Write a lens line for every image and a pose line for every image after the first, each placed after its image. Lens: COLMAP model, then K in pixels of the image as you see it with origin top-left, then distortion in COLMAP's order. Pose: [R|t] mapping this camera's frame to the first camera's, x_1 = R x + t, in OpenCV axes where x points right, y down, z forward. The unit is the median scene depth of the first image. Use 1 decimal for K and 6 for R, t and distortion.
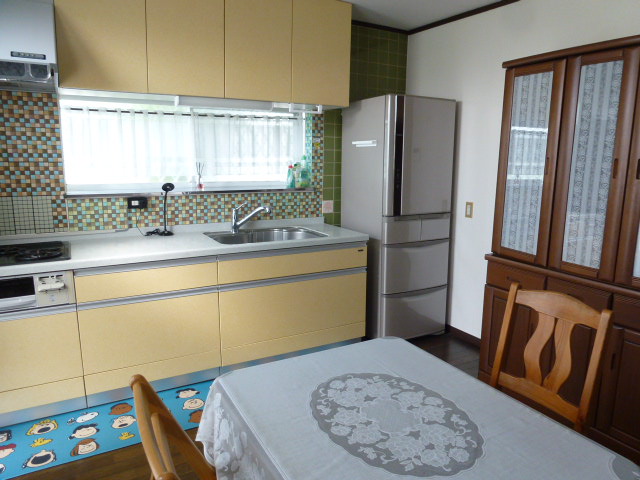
lens RADIAL K [[465.1, 0, 320.0], [0, 465.1, 240.0], [0, 0, 1]] dist [-0.056780, 0.003488]
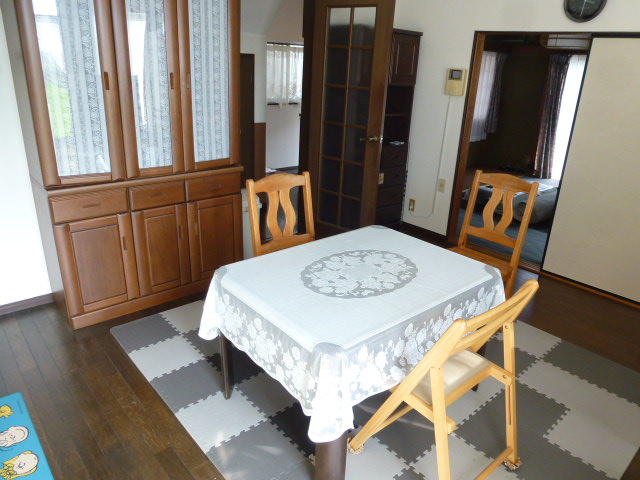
lens RADIAL K [[480.8, 0, 320.0], [0, 480.8, 240.0], [0, 0, 1]] dist [0.004442, 0.001638]
pose [[-0.218575, -0.362107, 0.906147, -1.098647], [0.132493, 0.908989, 0.395202, -0.317923], [-0.966784, 0.206439, -0.150706, 1.234287]]
